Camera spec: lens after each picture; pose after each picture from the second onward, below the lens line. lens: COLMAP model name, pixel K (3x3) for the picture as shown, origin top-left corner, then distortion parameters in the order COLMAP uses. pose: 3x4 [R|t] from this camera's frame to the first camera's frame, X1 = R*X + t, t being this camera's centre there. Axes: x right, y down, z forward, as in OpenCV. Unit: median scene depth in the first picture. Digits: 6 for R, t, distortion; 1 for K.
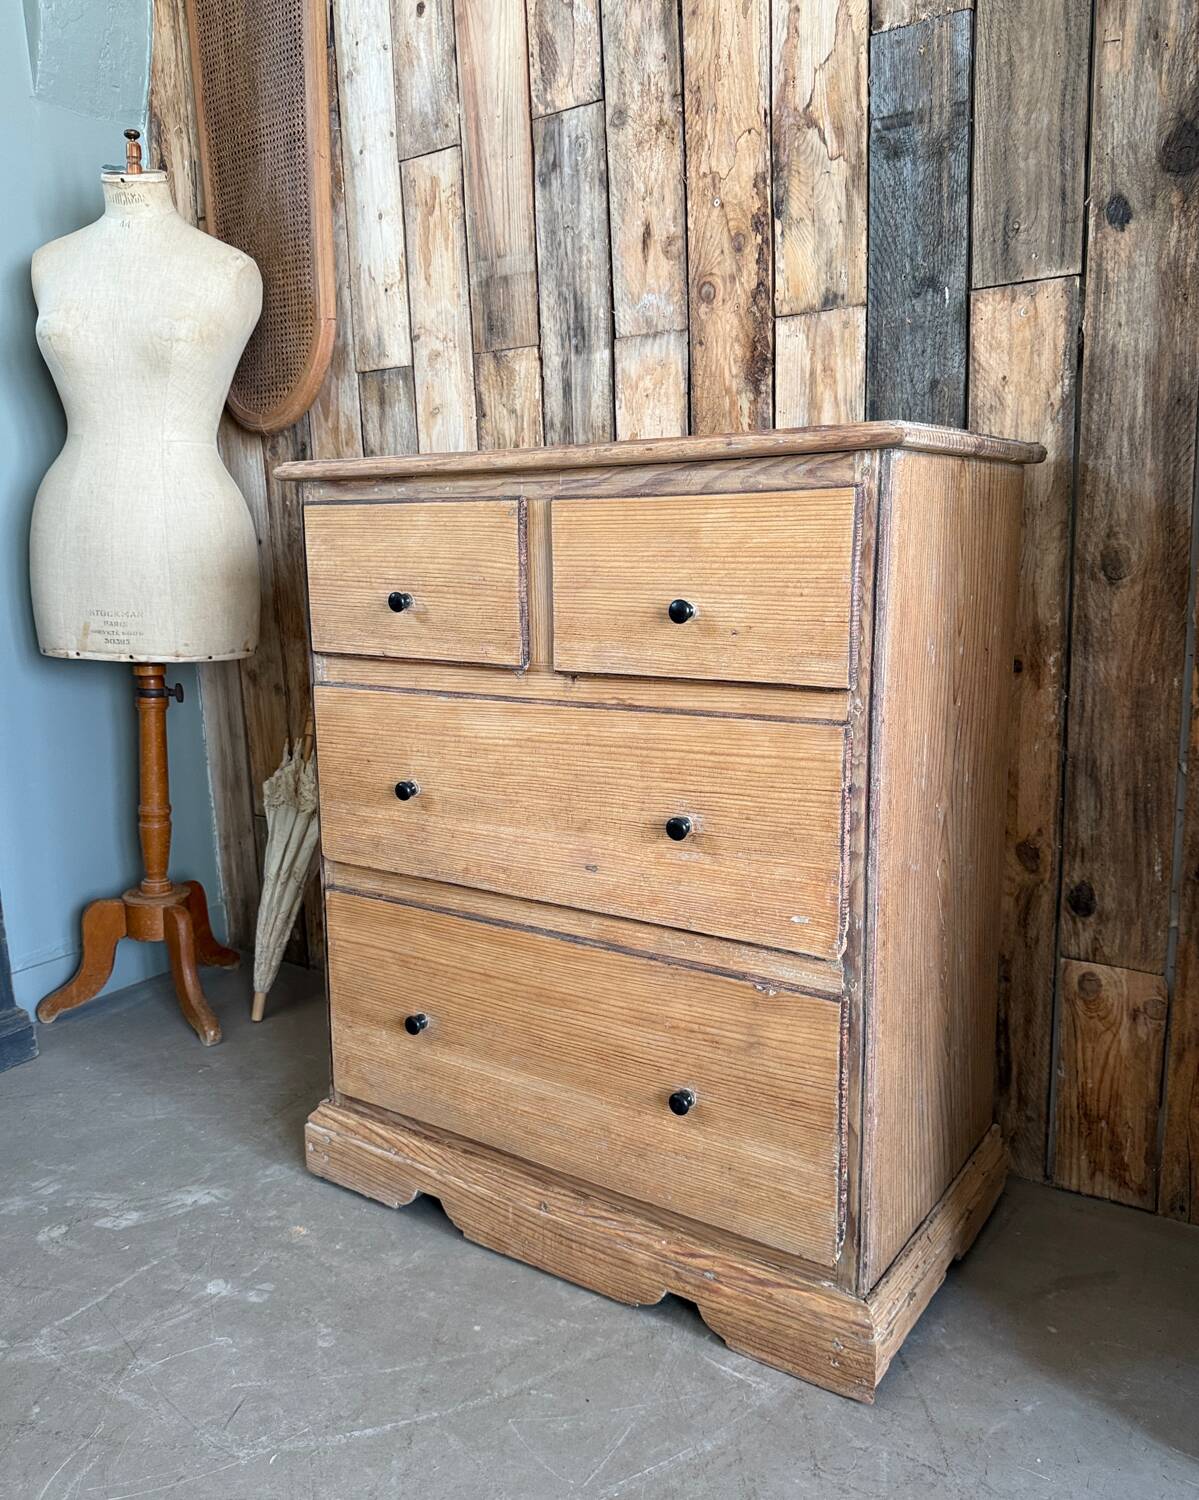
lens RADIAL K [[1185.2, 0, 598.8], [0, 1185.2, 763.9], [0, 0, 1]] dist [0.013230, -0.056302]
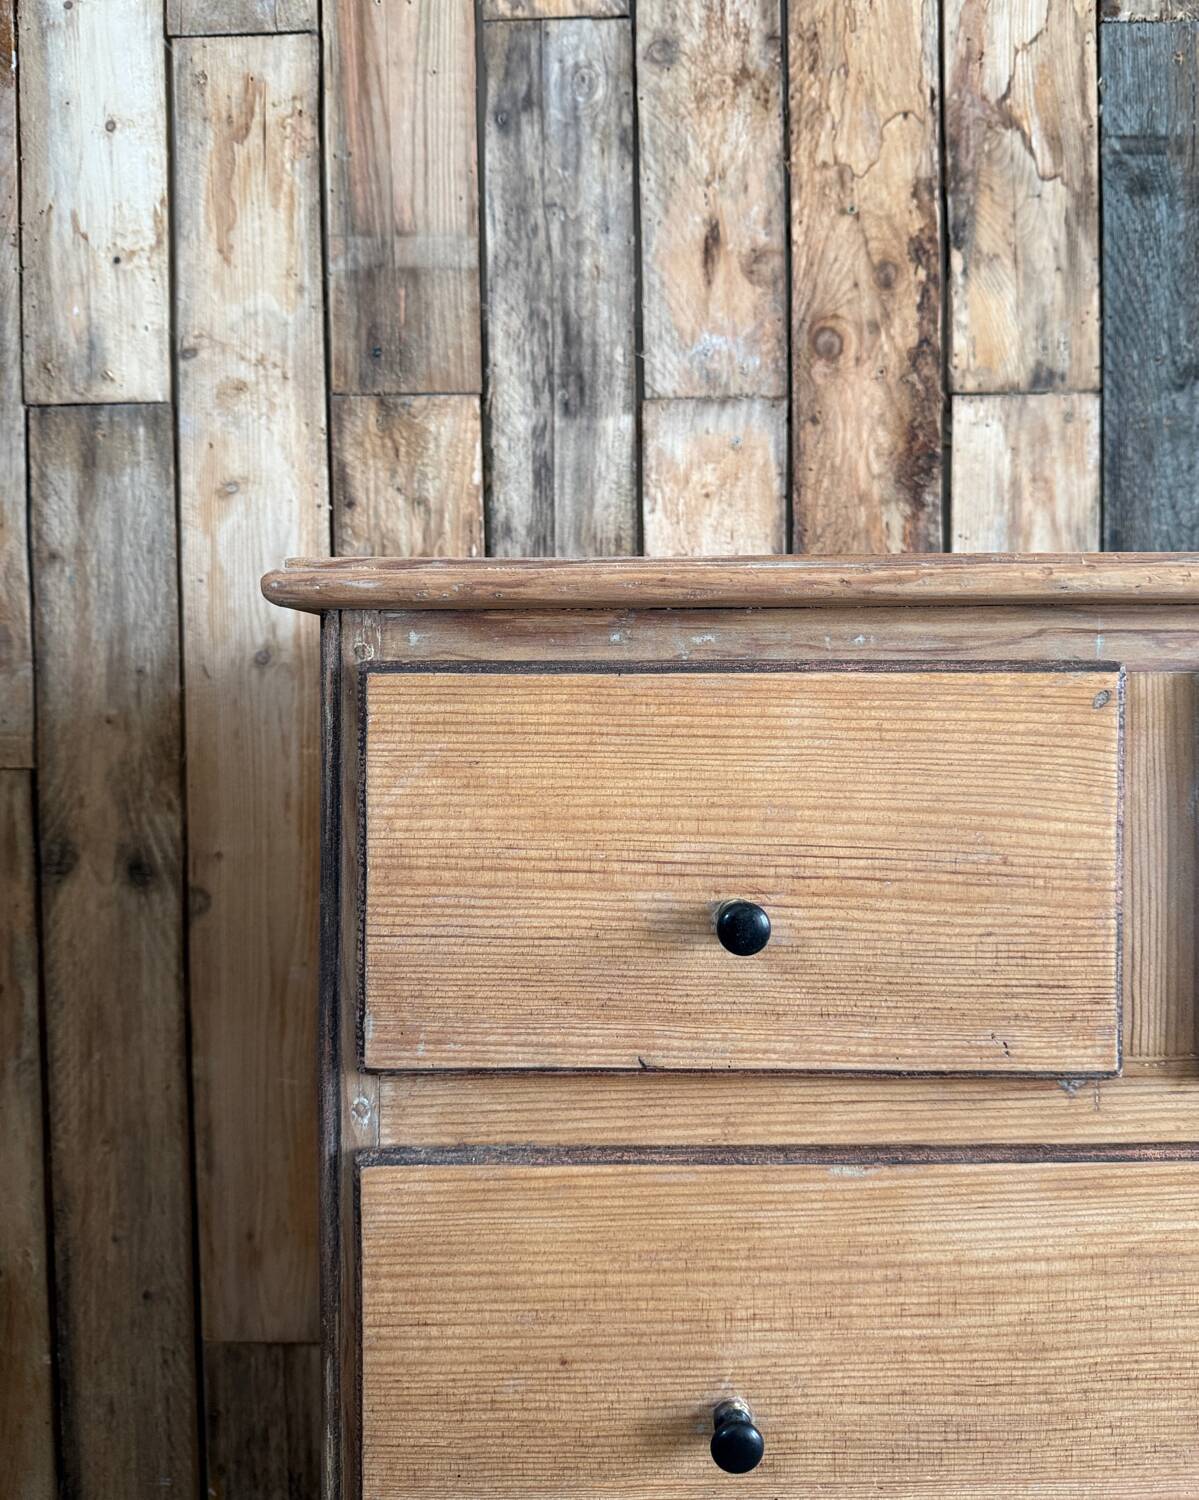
lens RADIAL K [[1164.0, 0, 602.8], [0, 1164.0, 698.6], [0, 0, 1]] dist [0.022007, -0.064386]
pose [[0.827481, 0.006150, 0.561460, -0.376340], [0.097665, 0.983121, -0.154707, -0.141918], [-0.552935, 0.182852, 0.812914, 0.650562]]
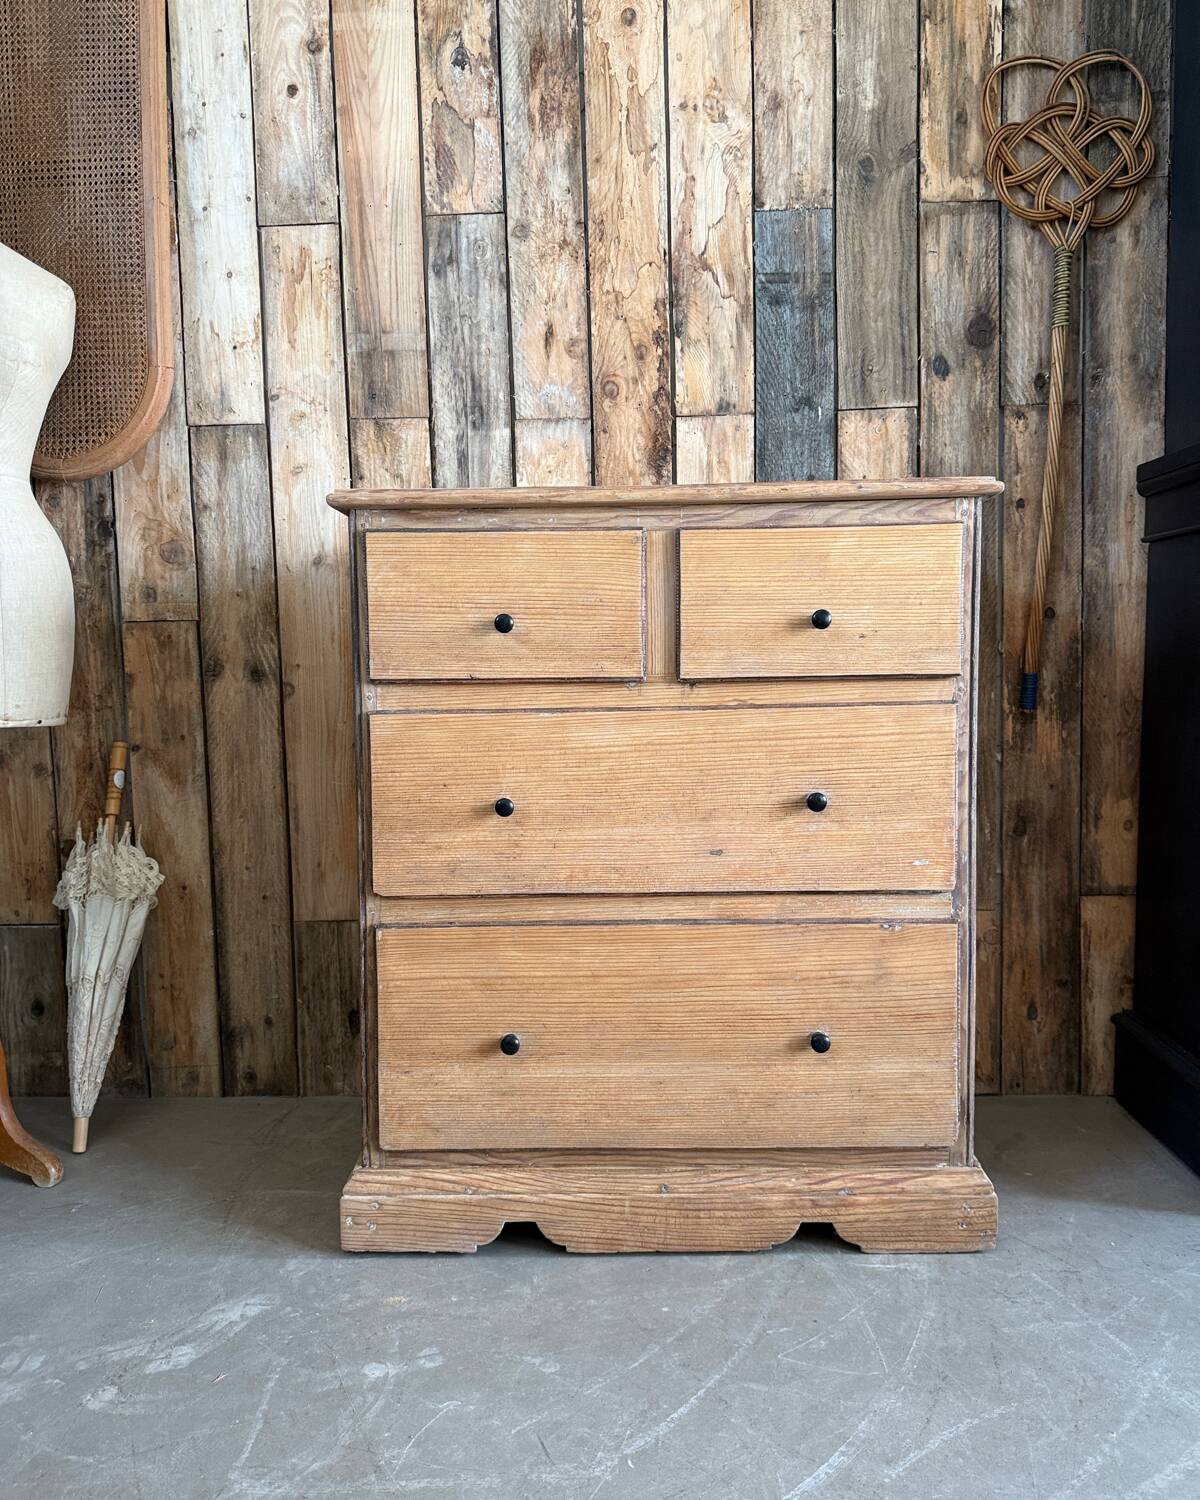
lens RADIAL K [[1138.5, 0, 599.7], [0, 1138.5, 761.0], [0, 0, 1]] dist [0.002371, -0.029883]
pose [[0.834840, -0.037415, 0.549219, -0.596778], [0.104319, 0.990363, -0.091102, 0.076277], [-0.540518, 0.133350, 0.830698, 0.125743]]
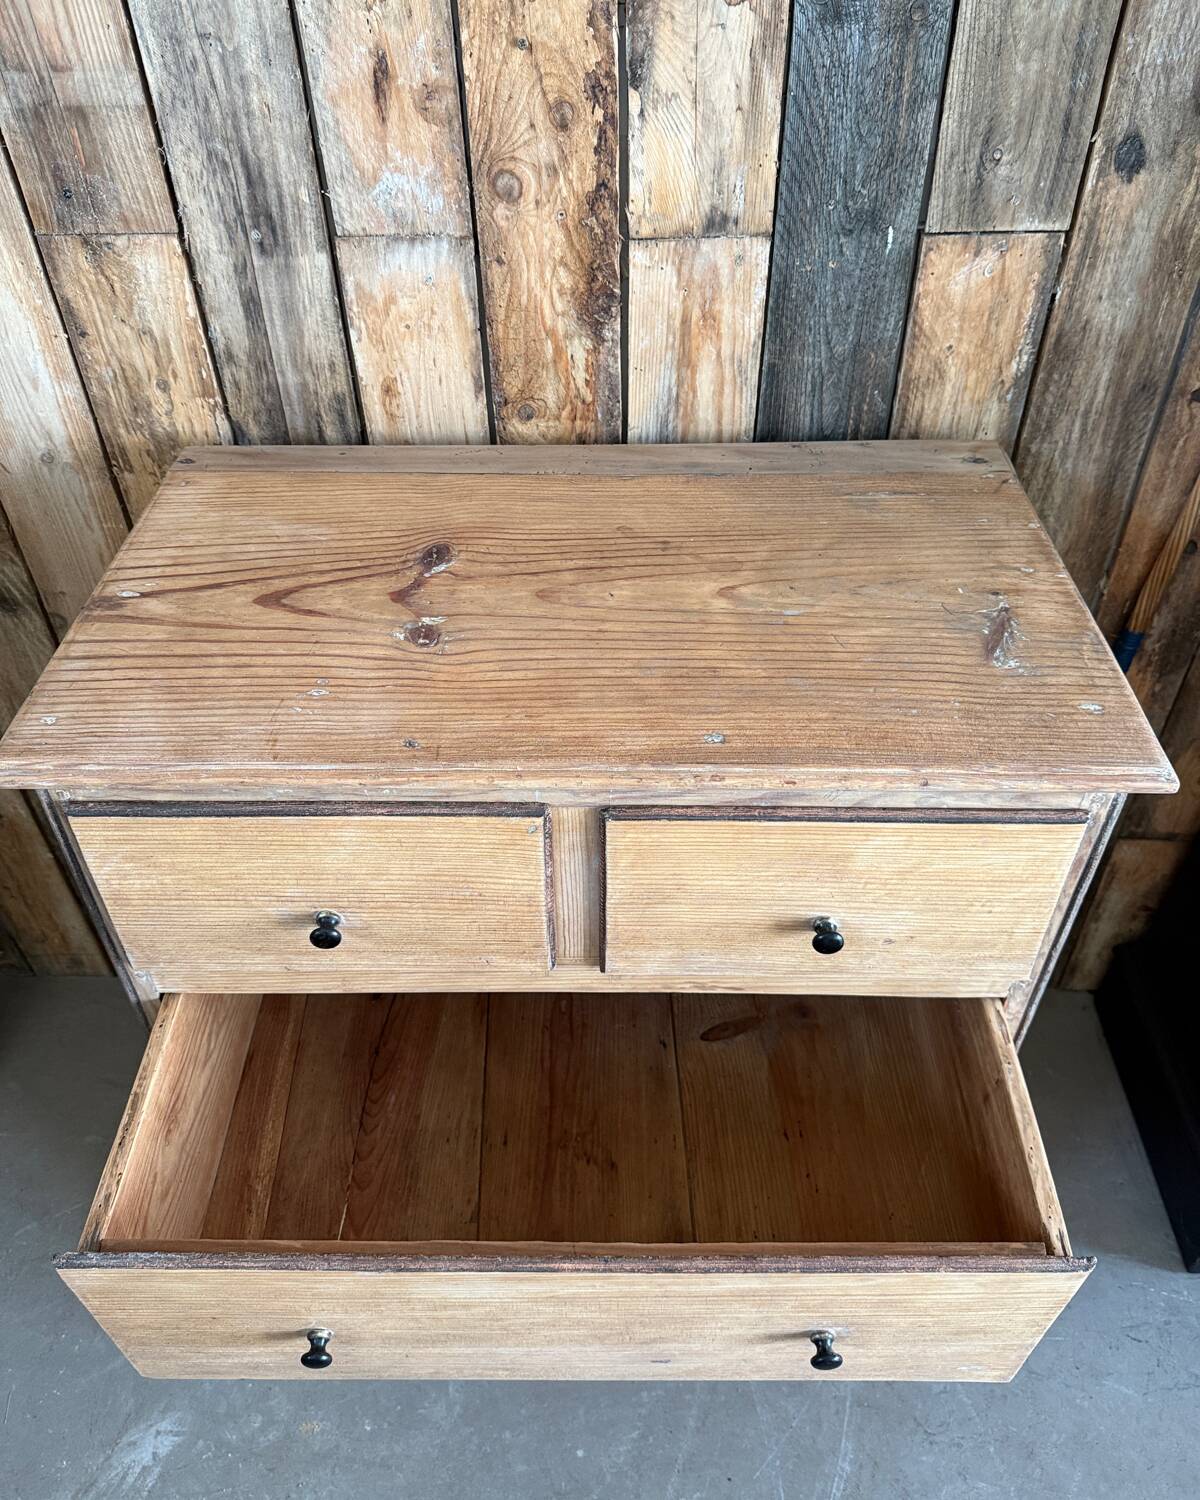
lens RADIAL K [[1170.4, 0, 595.2], [0, 1170.4, 722.4], [0, 0, 1]] dist [-0.003117, -0.022443]
pose [[0.827464, -0.364065, 0.427505, -0.257998], [0.100879, 0.845332, 0.524630, -0.515957], [-0.552383, -0.390986, 0.736209, 0.438824]]
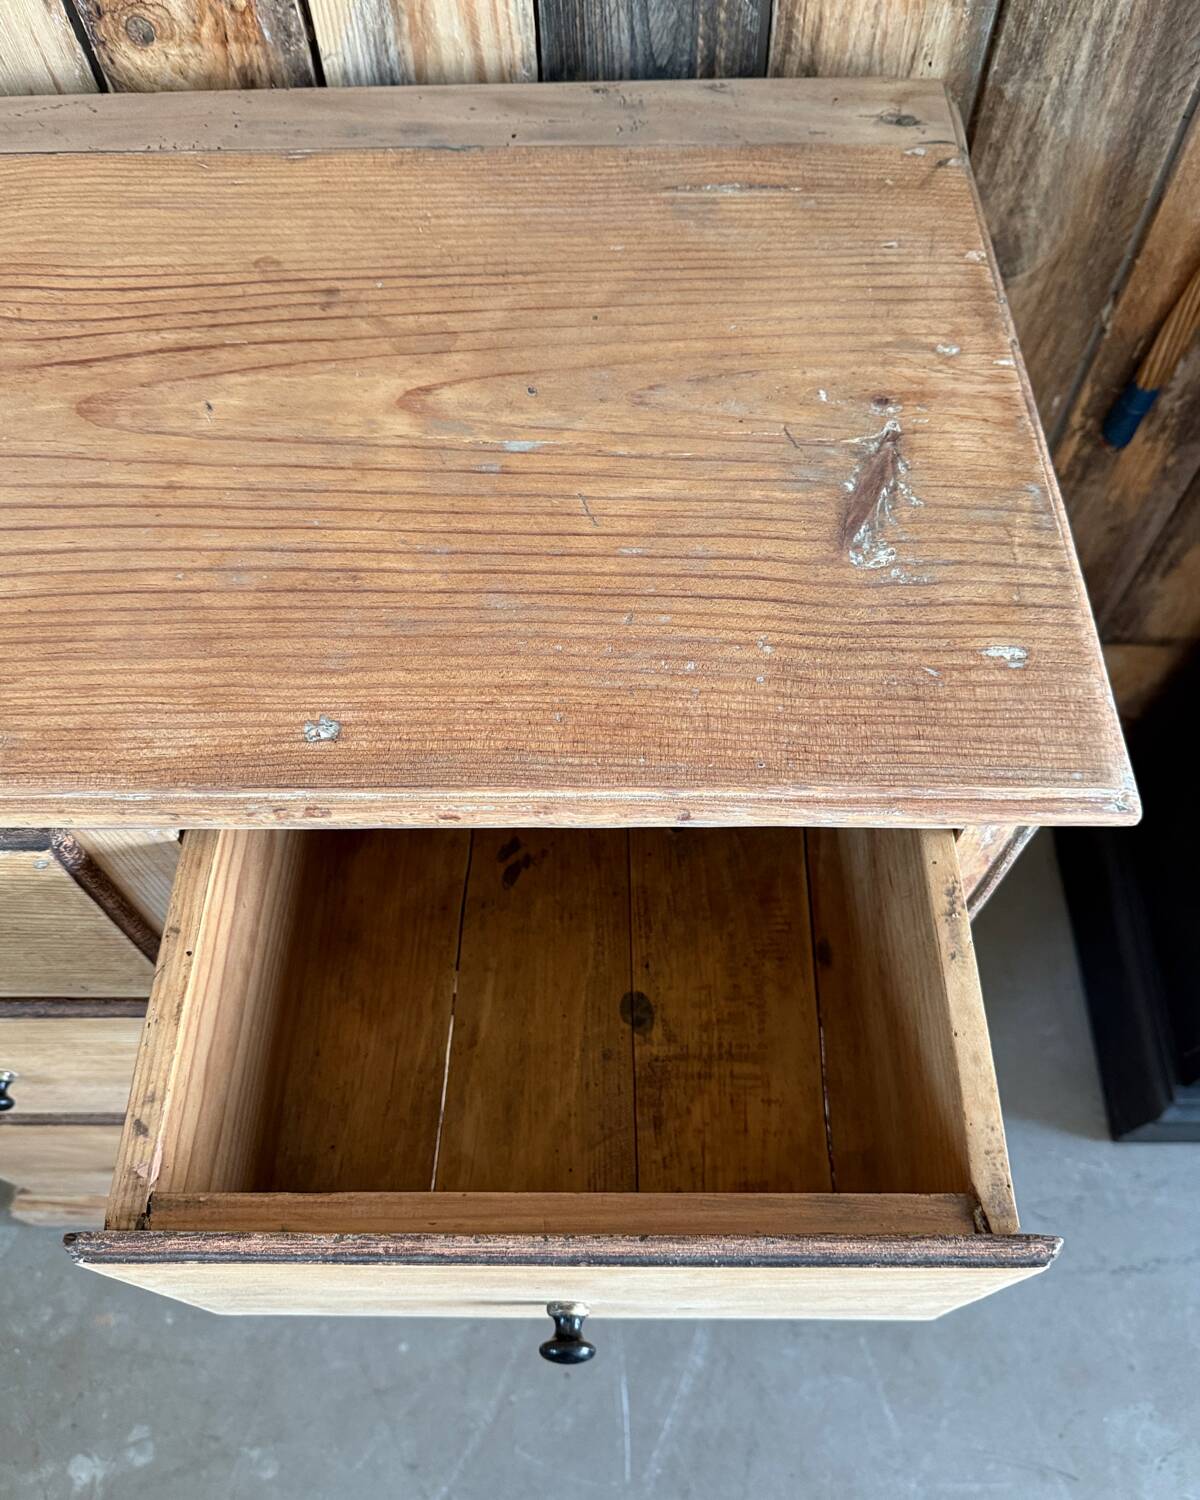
lens RADIAL K [[1170.4, 0, 600.0], [0, 1170.4, 748.8], [0, 0, 1]] dist [-0.003117, -0.022443]
pose [[0.822272, -0.488859, 0.291353, -0.012532], [0.107124, 0.635765, 0.764414, -0.436443], [-0.558922, -0.597345, 0.575139, 0.591451]]
